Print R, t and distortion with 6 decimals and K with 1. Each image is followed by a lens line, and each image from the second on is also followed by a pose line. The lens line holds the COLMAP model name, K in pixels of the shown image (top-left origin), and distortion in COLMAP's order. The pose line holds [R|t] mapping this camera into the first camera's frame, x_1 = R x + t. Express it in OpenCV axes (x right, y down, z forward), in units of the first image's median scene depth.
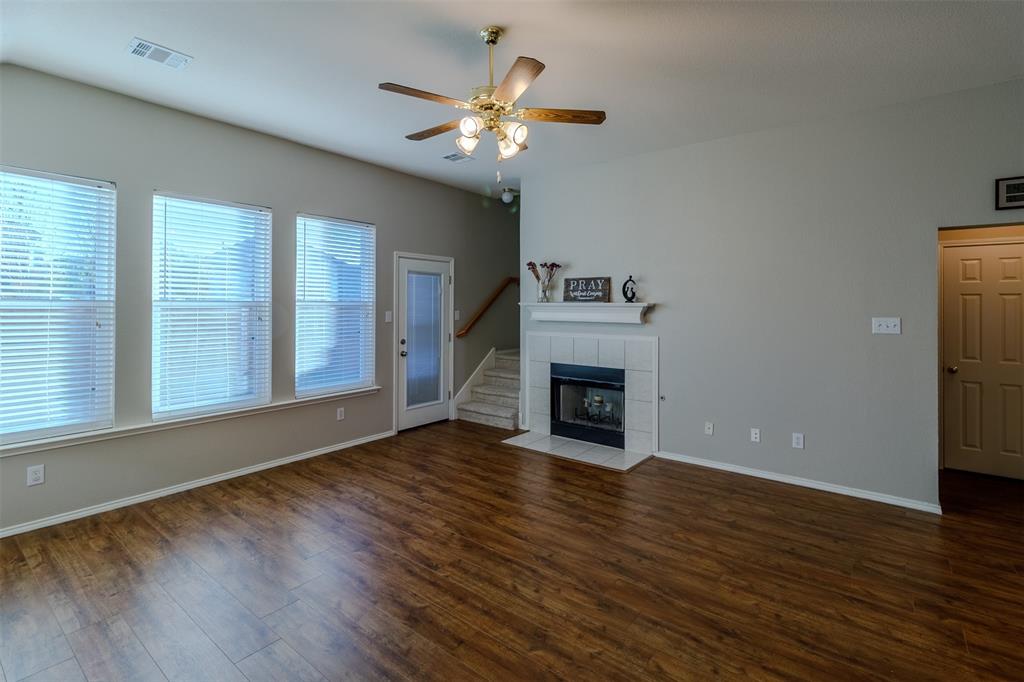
lens RADIAL K [[474.4, 0, 516.8], [0, 474.4, 306.4], [0, 0, 1]] dist [0.003569, 0.000354]
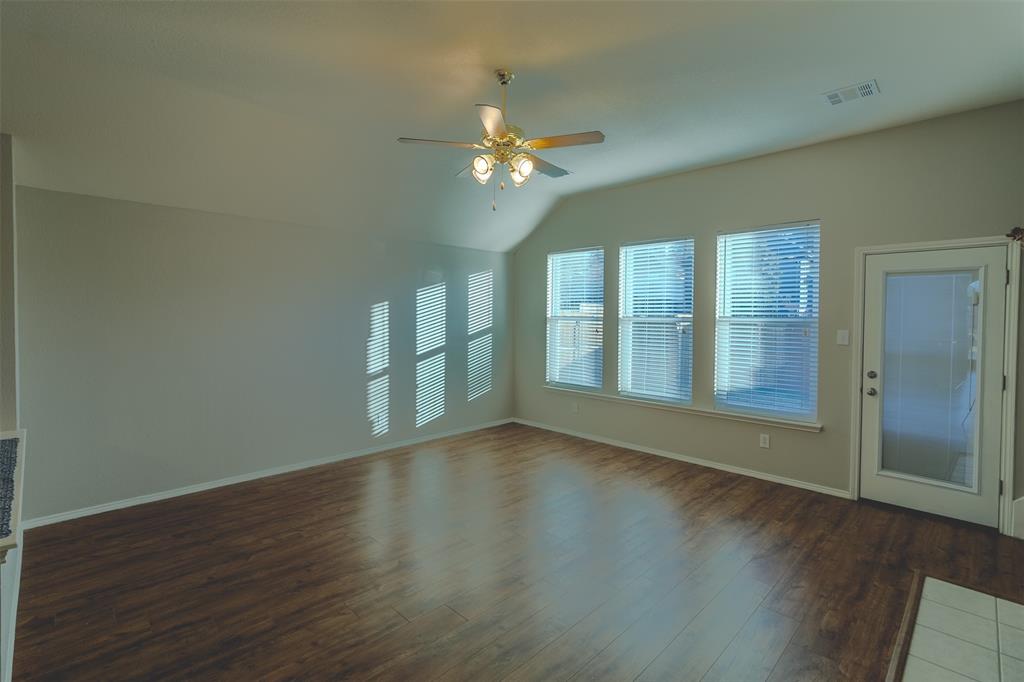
lens RADIAL K [[470.5, 0, 519.1], [0, 470.5, 326.5], [0, 0, 1]] dist [0.000372, 0.000020]
pose [[-0.114879, 0.015161, -0.993264, 0.727456], [-0.010871, 0.999804, 0.016518, -0.002857], [0.993320, 0.012695, -0.114692, 0.799270]]
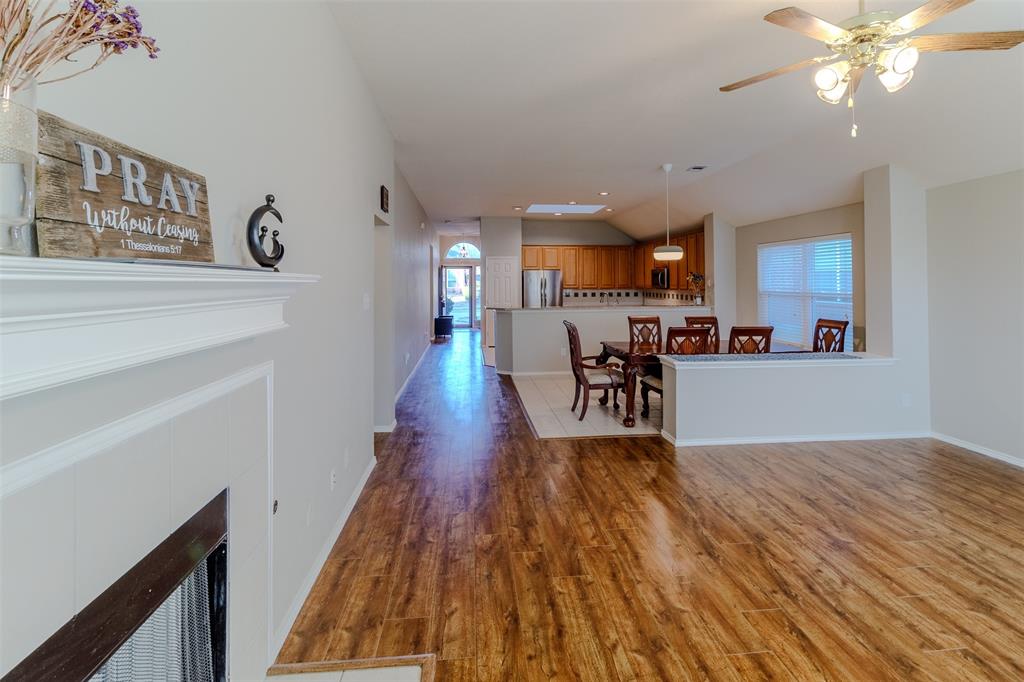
lens RADIAL K [[477.5, 0, 508.7], [0, 477.5, 276.4], [0, 0, 1]] dist [-0.000215, 0.000038]
pose [[-0.674265, 0.011542, 0.738399, -0.167492], [0.003719, 0.999918, -0.012234, -0.001008], [-0.738480, -0.005502, -0.674253, 1.372225]]
